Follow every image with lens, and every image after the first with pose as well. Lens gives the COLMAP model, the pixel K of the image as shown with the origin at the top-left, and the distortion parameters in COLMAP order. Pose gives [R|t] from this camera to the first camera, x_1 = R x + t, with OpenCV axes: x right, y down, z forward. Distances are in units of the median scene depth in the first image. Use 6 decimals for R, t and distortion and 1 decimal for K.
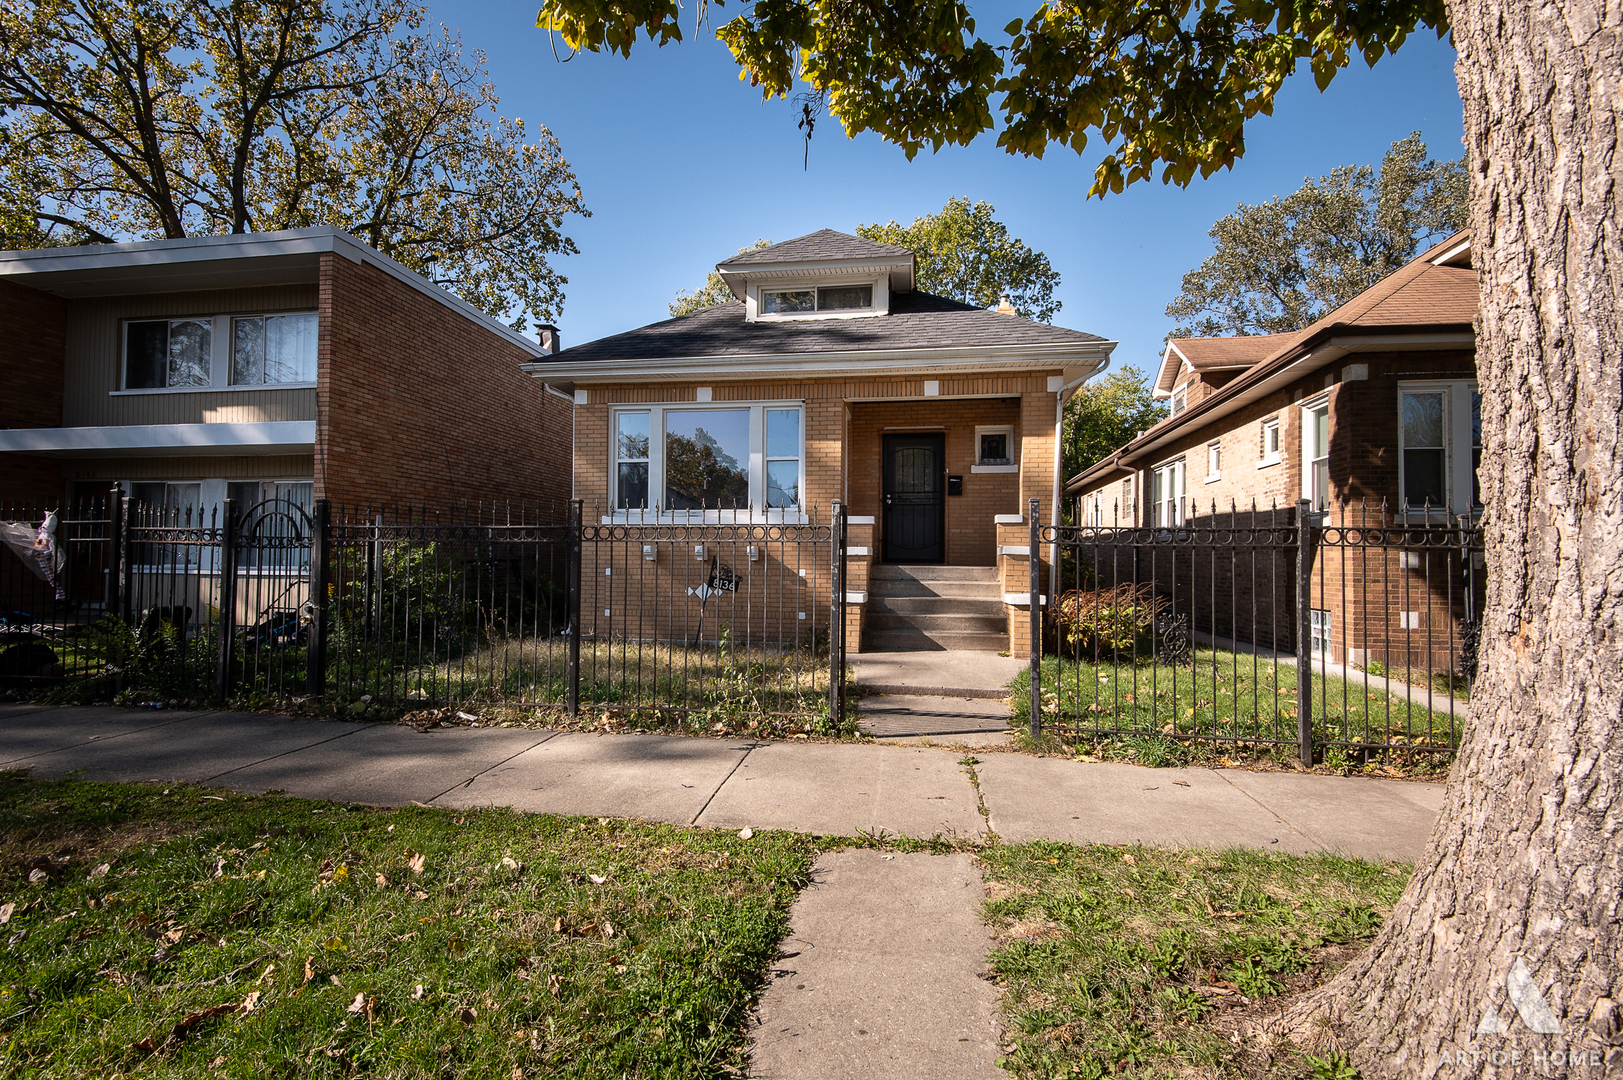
lens RADIAL K [[722.0, 0, 808.1], [0, 722.0, 543.2], [0, 0, 1]] dist [0.002506, -0.000779]
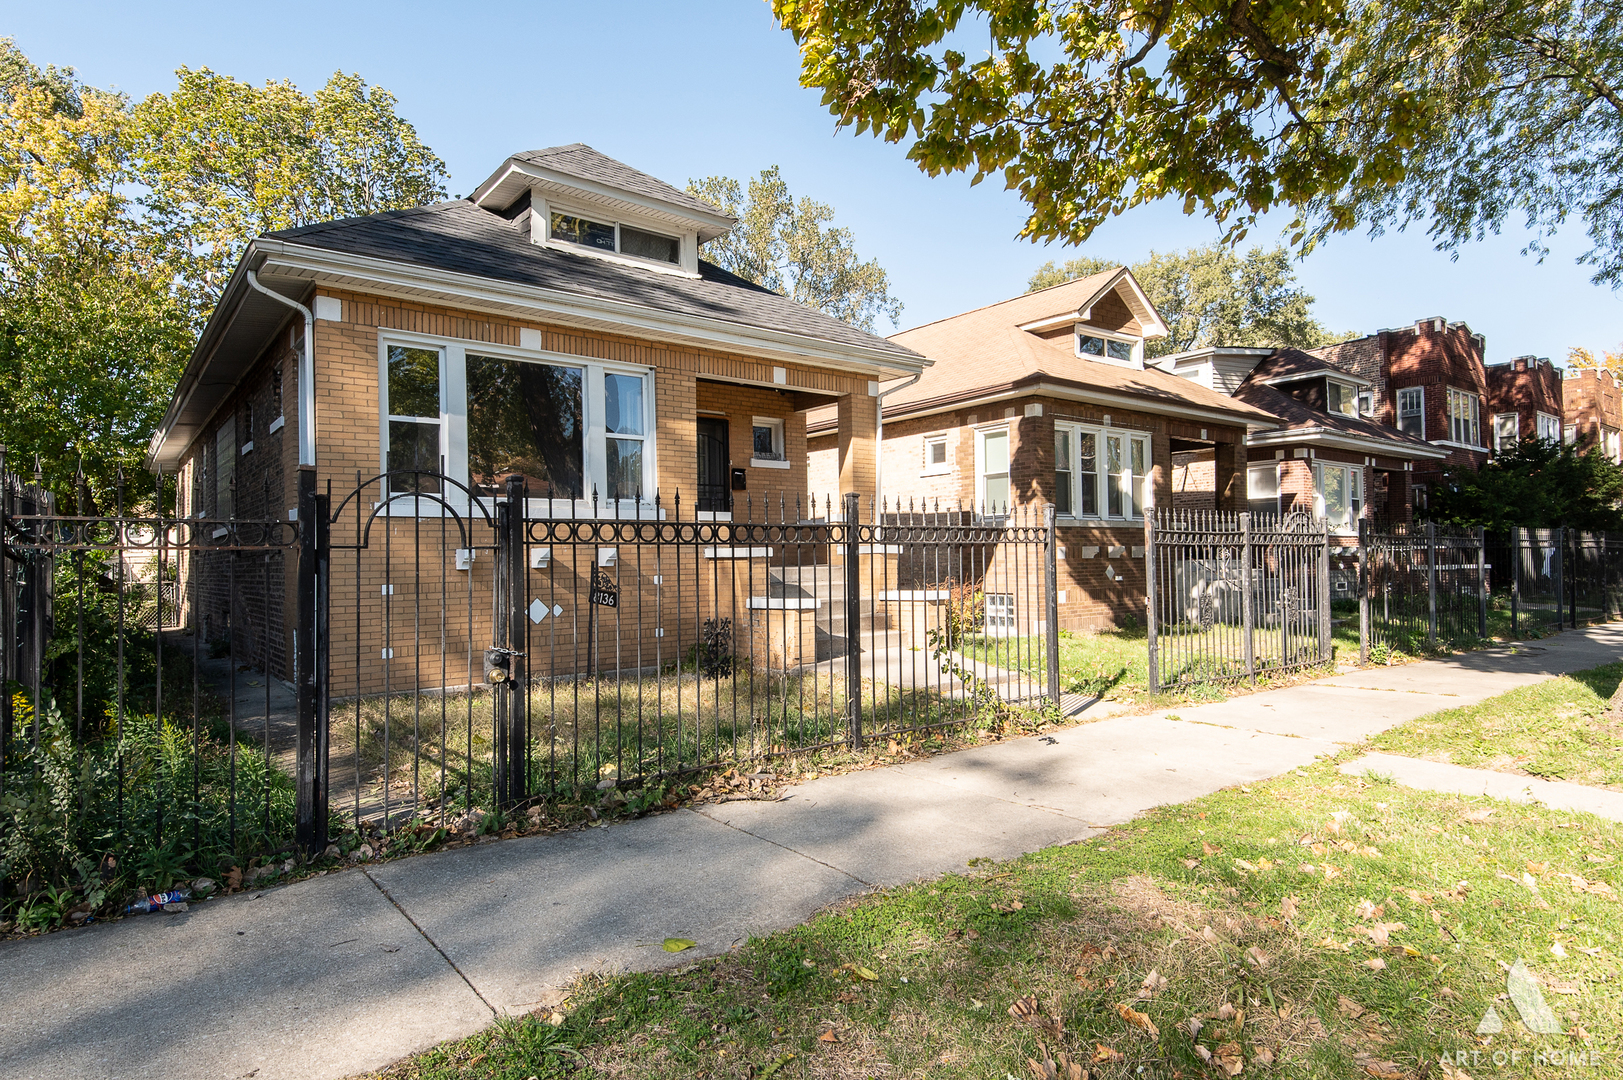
lens RADIAL K [[874.1, 0, 809.5], [0, 874.1, 564.0], [0, 0, 1]] dist [0.000667, -0.000029]
pose [[0.682954, -0.023665, 0.730078, -0.602499], [0.004243, 0.999587, 0.028433, -0.003938], [-0.730449, -0.016321, 0.682772, 0.192045]]
